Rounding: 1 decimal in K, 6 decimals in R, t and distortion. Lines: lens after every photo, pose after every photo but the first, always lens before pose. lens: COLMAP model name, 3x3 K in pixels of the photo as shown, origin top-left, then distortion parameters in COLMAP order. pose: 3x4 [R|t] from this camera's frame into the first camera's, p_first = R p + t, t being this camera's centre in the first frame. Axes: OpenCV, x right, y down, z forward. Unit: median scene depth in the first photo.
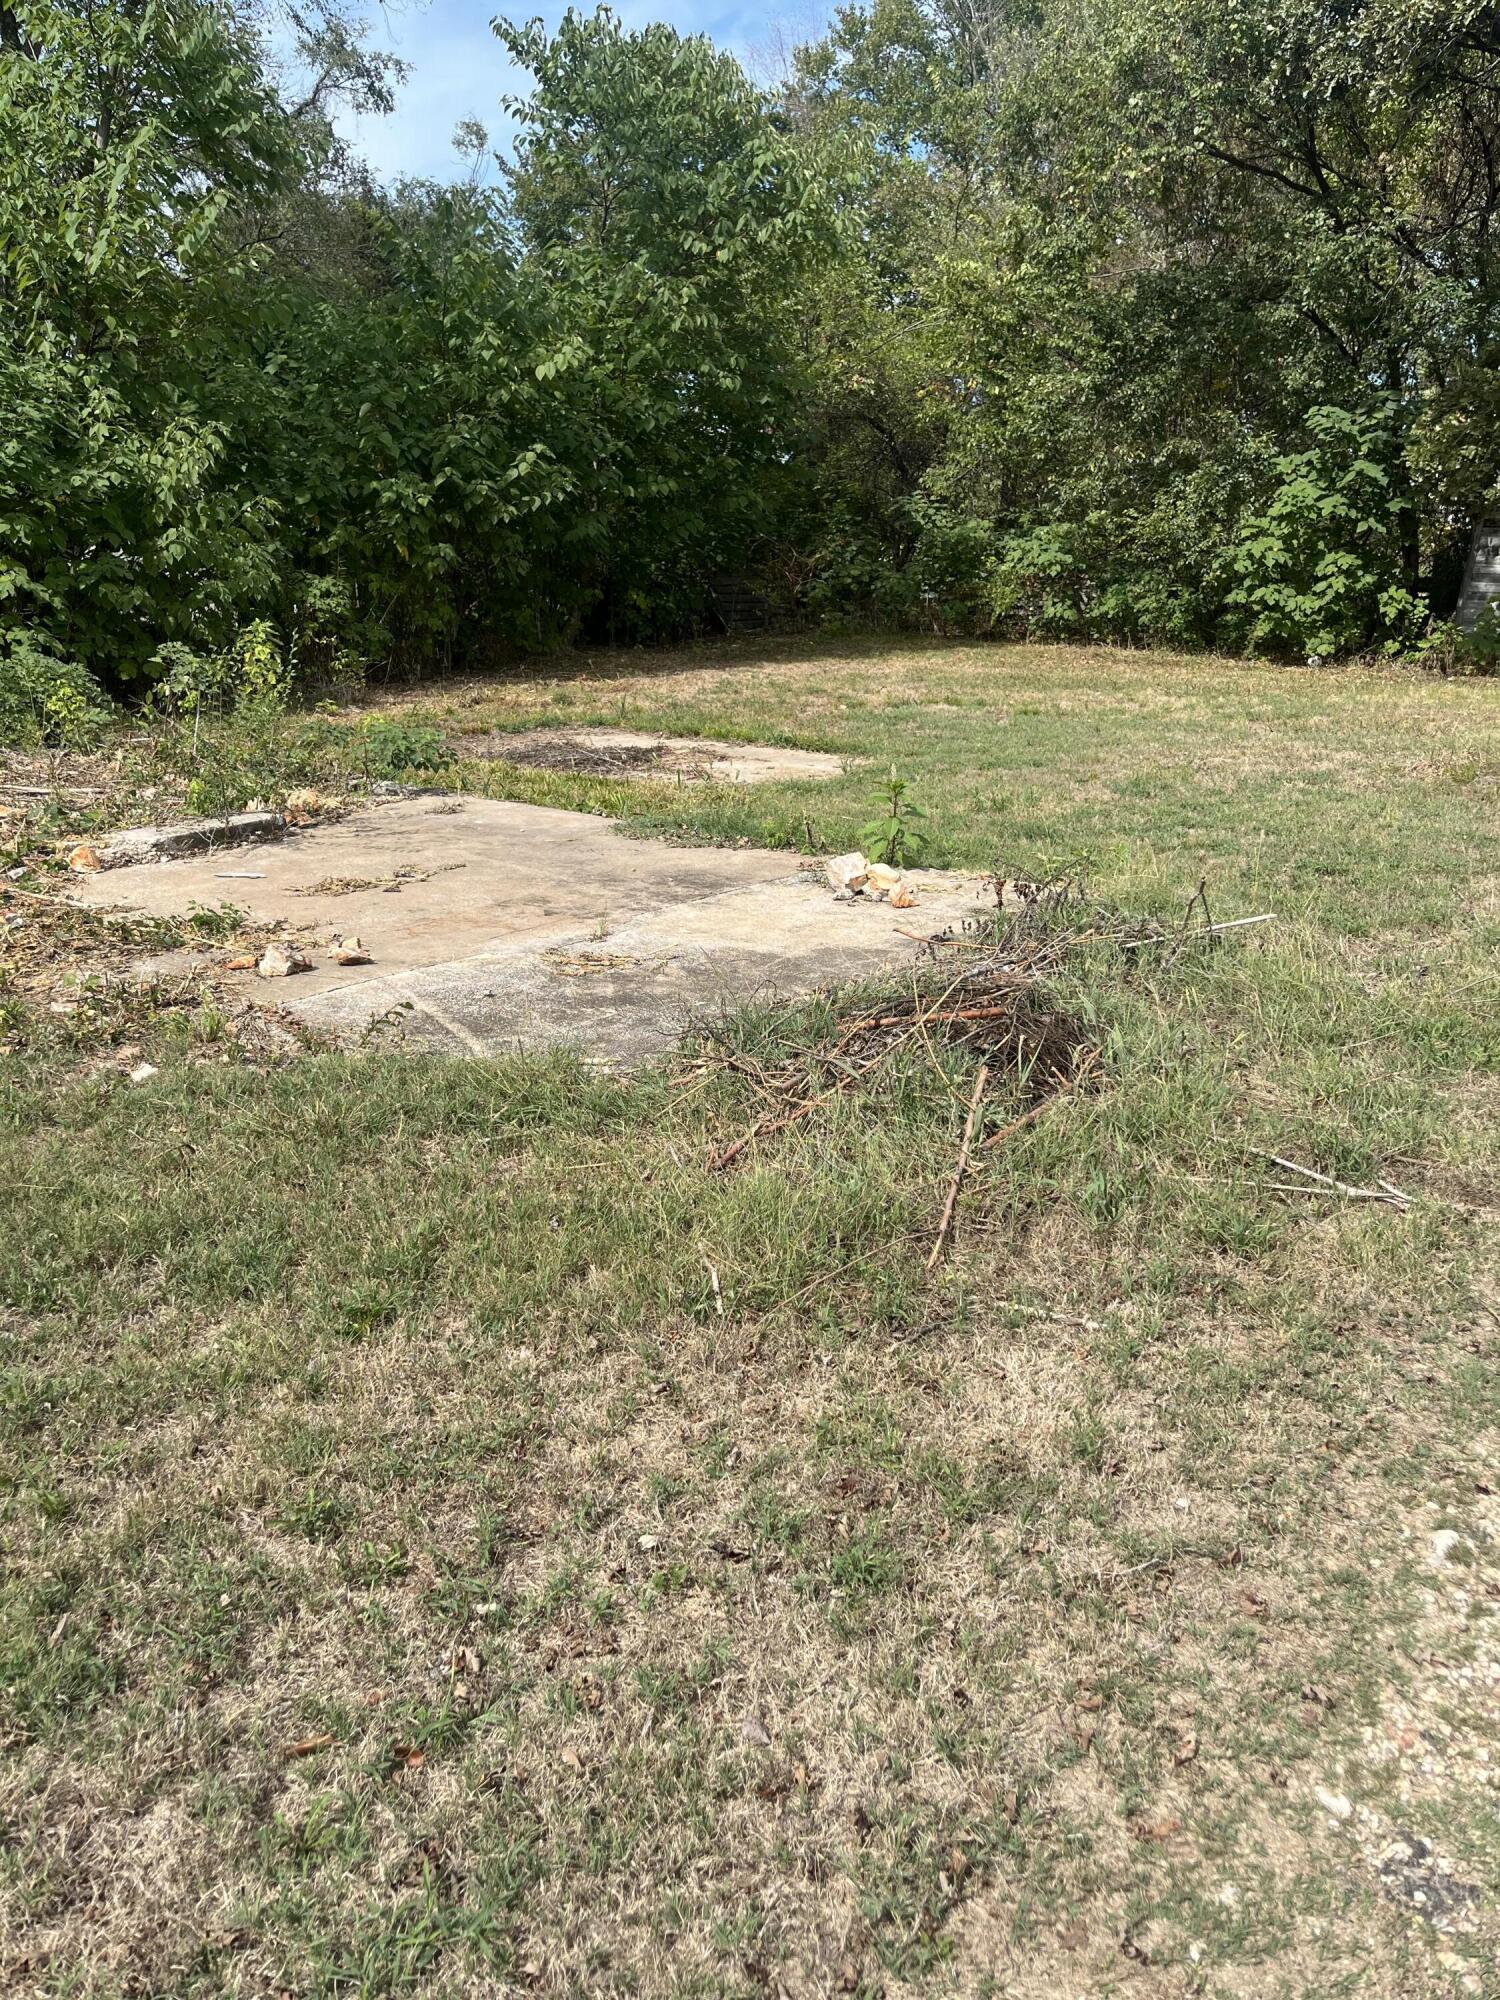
lens RADIAL K [[1498.2, 0, 758.1], [0, 1498.2, 1009.5], [0, 0, 1]] dist [0.062781, -0.087577]
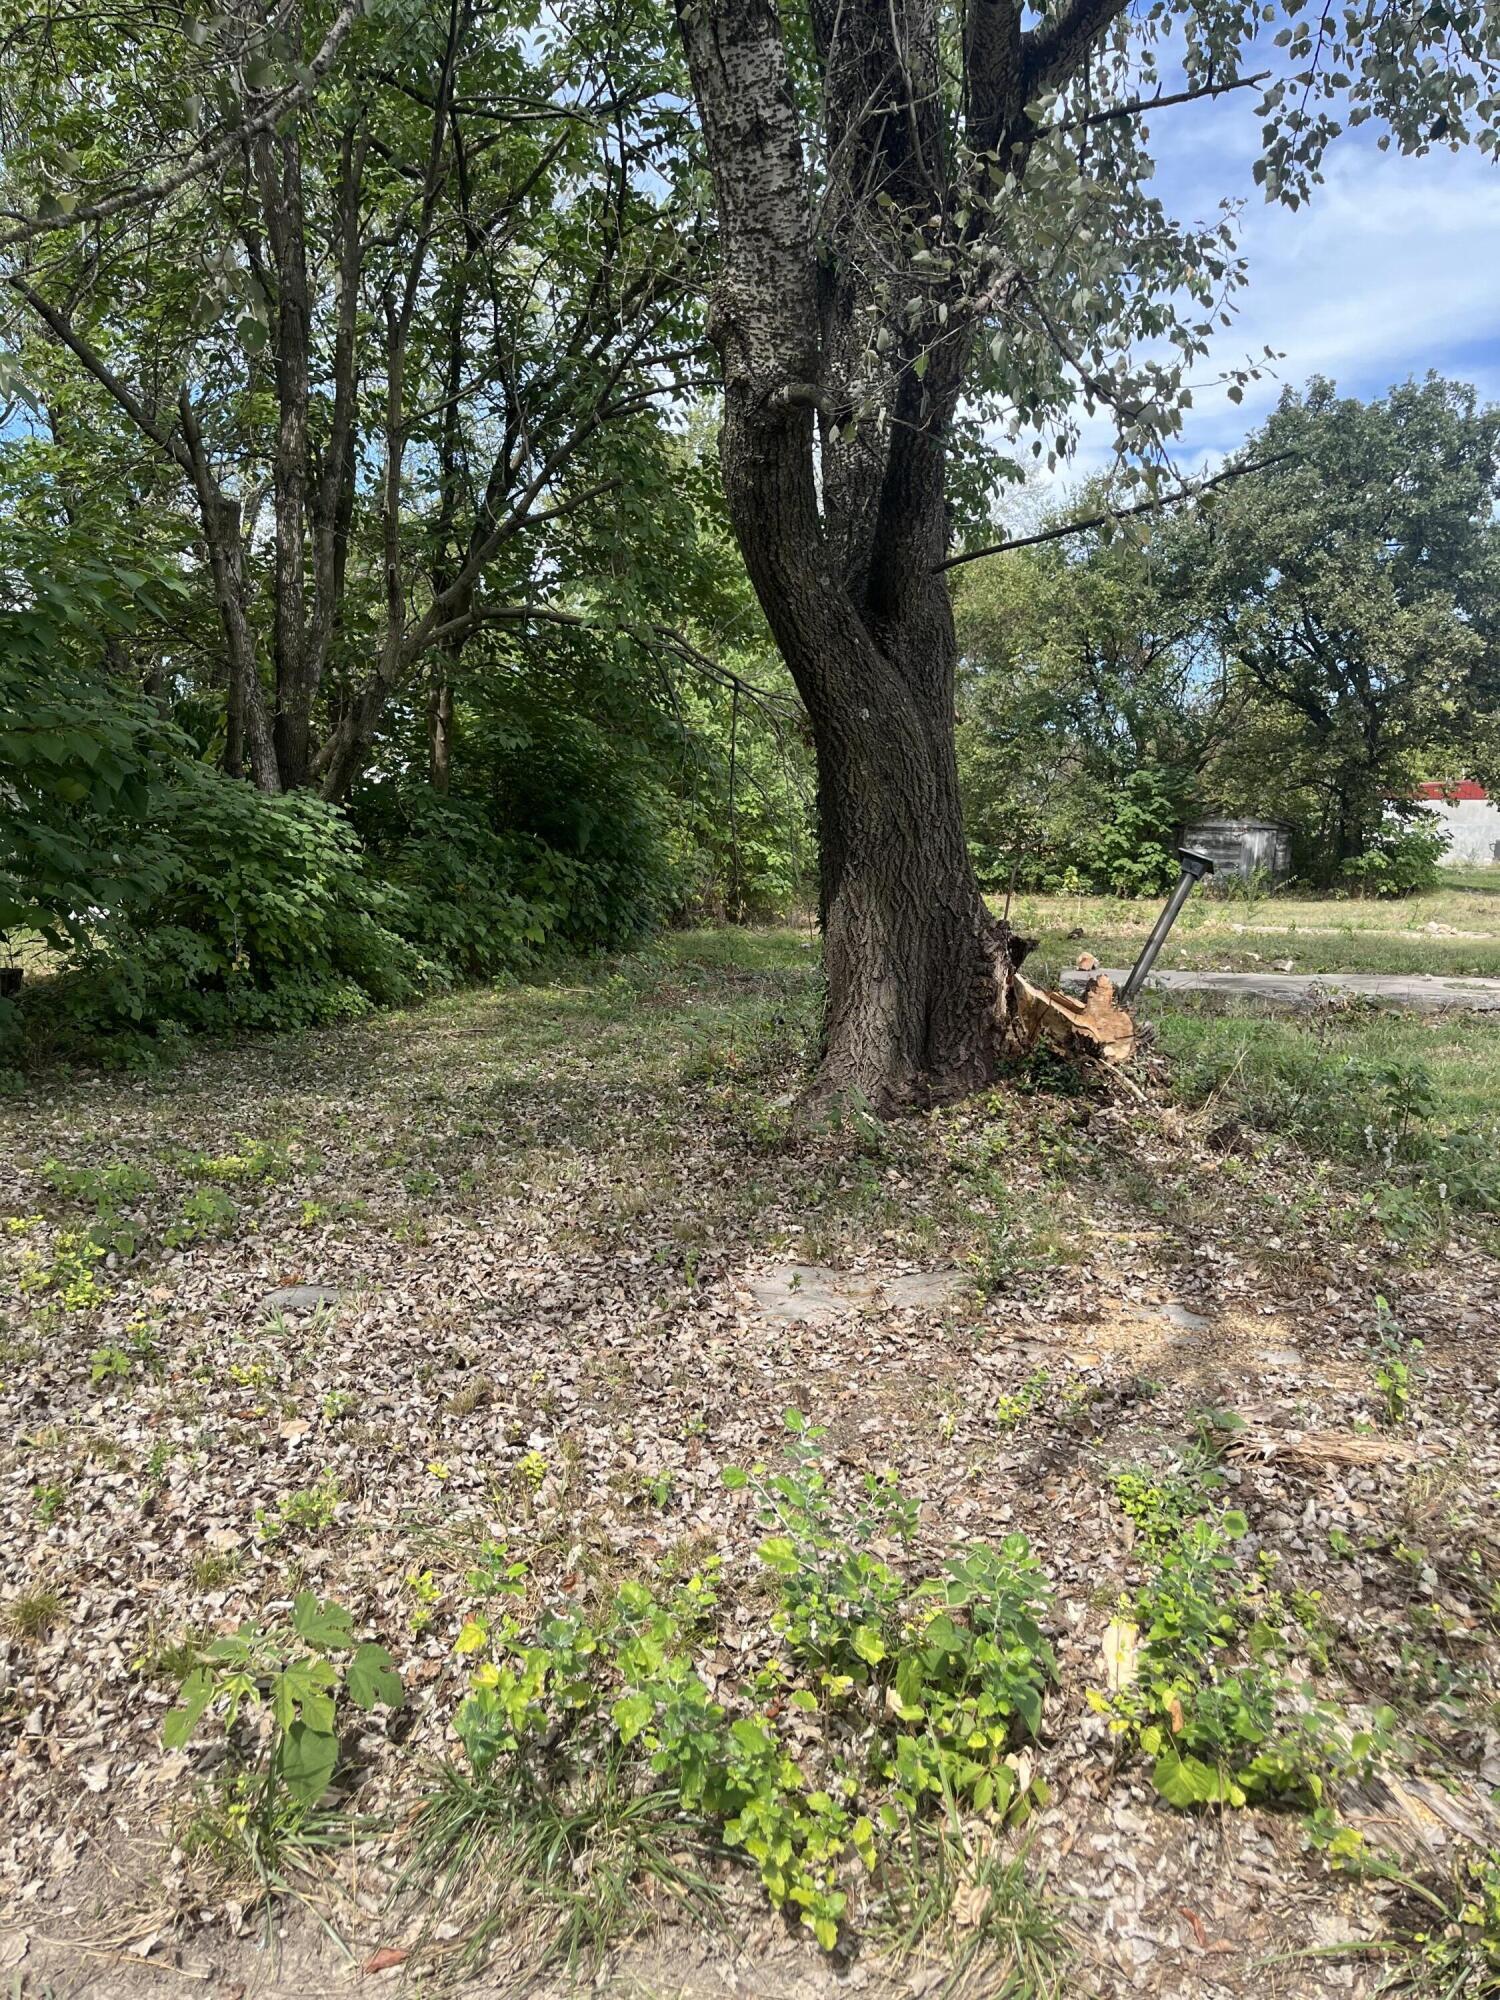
lens RADIAL K [[1498.2, 0, 753.8], [0, 1498.2, 1004.2], [0, 0, 1]] dist [0.062781, -0.087577]
pose [[0.900444, -0.045554, 0.432580, -0.892639], [0.127271, 0.978570, -0.161872, 0.141955], [-0.415936, 0.200812, 0.886946, -0.436066]]
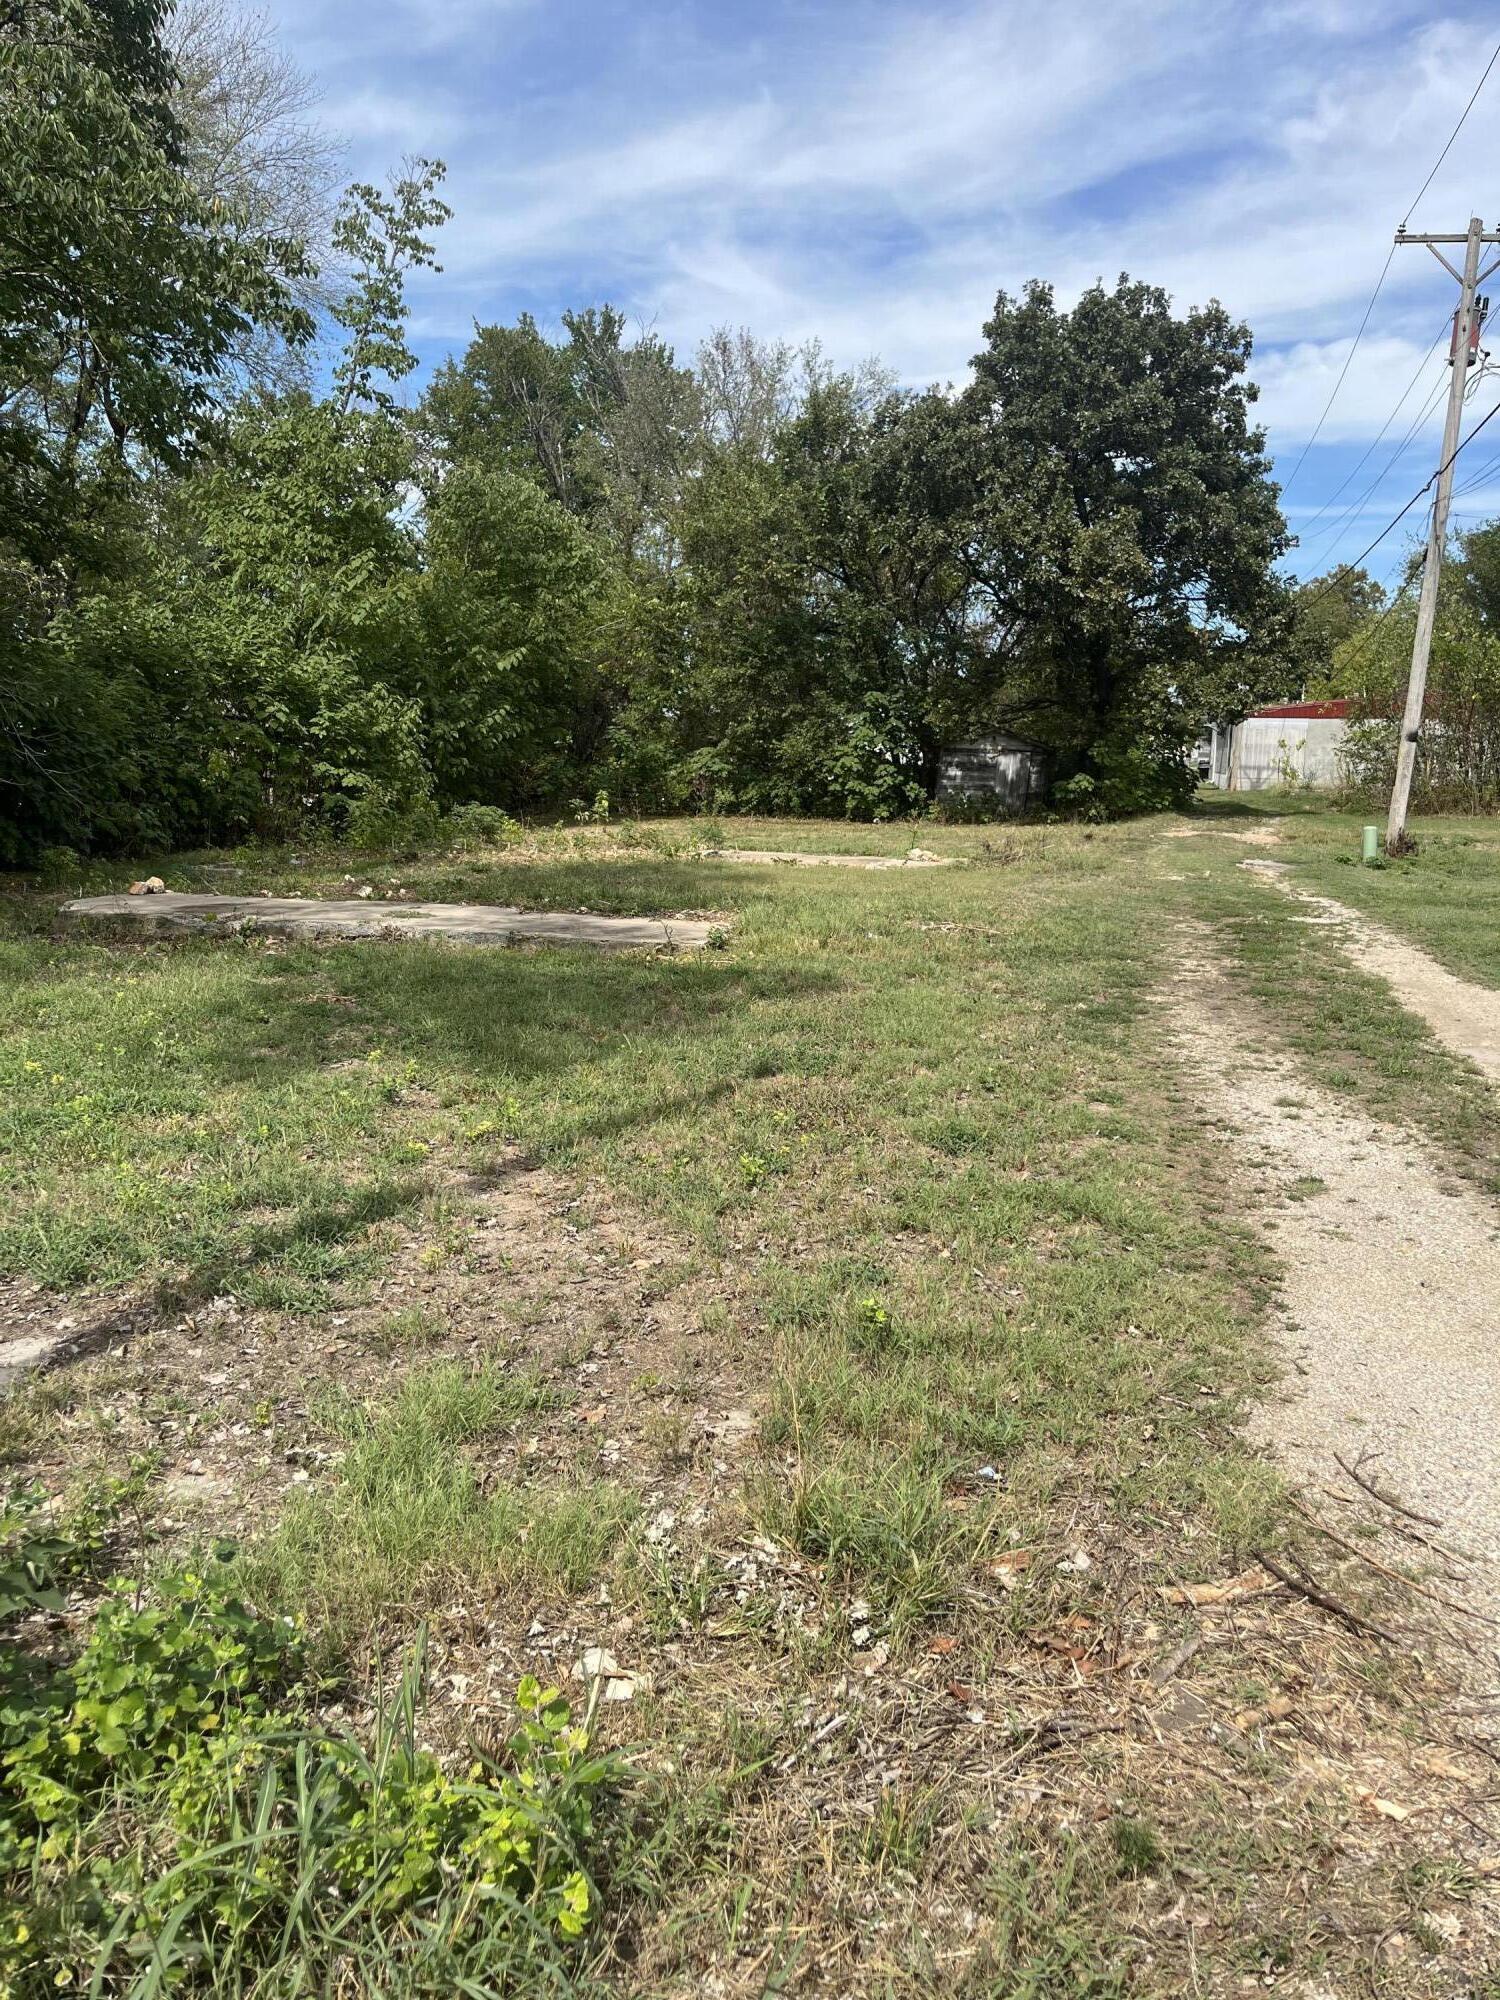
lens RADIAL K [[1498.2, 0, 735.2], [0, 1498.2, 1009.1], [0, 0, 1]] dist [0.062781, -0.087577]
pose [[0.923166, -0.060075, 0.379679, -0.523191], [0.110386, 0.987542, -0.112141, 0.192332], [-0.368212, 0.145436, 0.918297, -0.618824]]
